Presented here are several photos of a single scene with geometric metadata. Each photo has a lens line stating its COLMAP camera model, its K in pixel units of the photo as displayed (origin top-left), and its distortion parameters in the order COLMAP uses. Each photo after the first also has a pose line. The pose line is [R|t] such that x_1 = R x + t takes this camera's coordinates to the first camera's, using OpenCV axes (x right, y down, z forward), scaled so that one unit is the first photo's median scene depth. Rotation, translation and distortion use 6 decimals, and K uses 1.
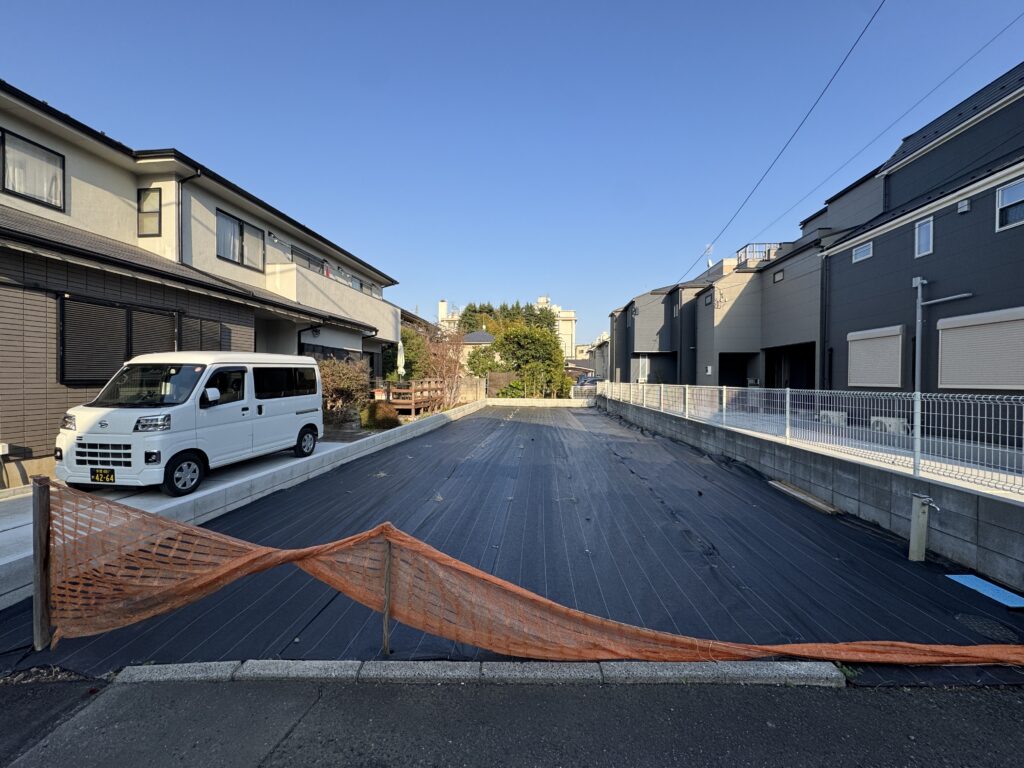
lens RADIAL K [[406.3, 0, 510.1], [0, 406.3, 382.4], [0, 0, 1]] dist [-0.004523, 0.000466]
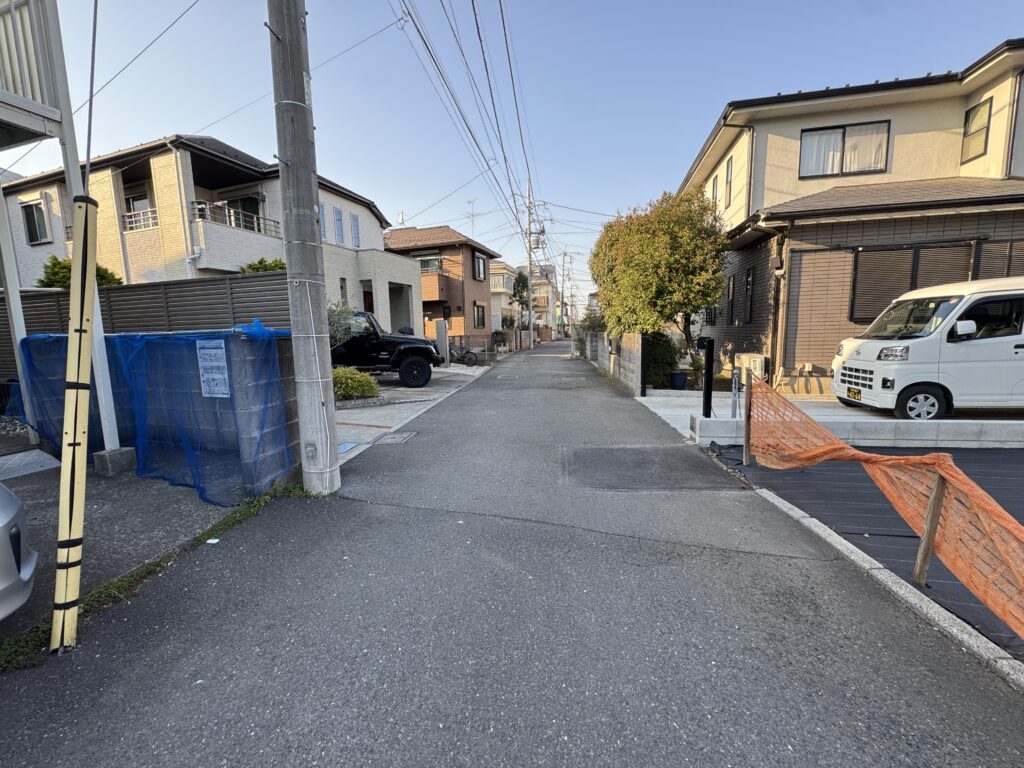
lens RADIAL K [[406.3, 0, 510.3], [0, 406.3, 385.9], [0, 0, 1]] dist [-0.004523, 0.000466]
pose [[-0.090461, 0.125038, -0.988019, 0.296116], [0.014291, 0.992148, 0.124253, 0.034182], [0.995797, -0.002879, -0.091538, 0.057951]]
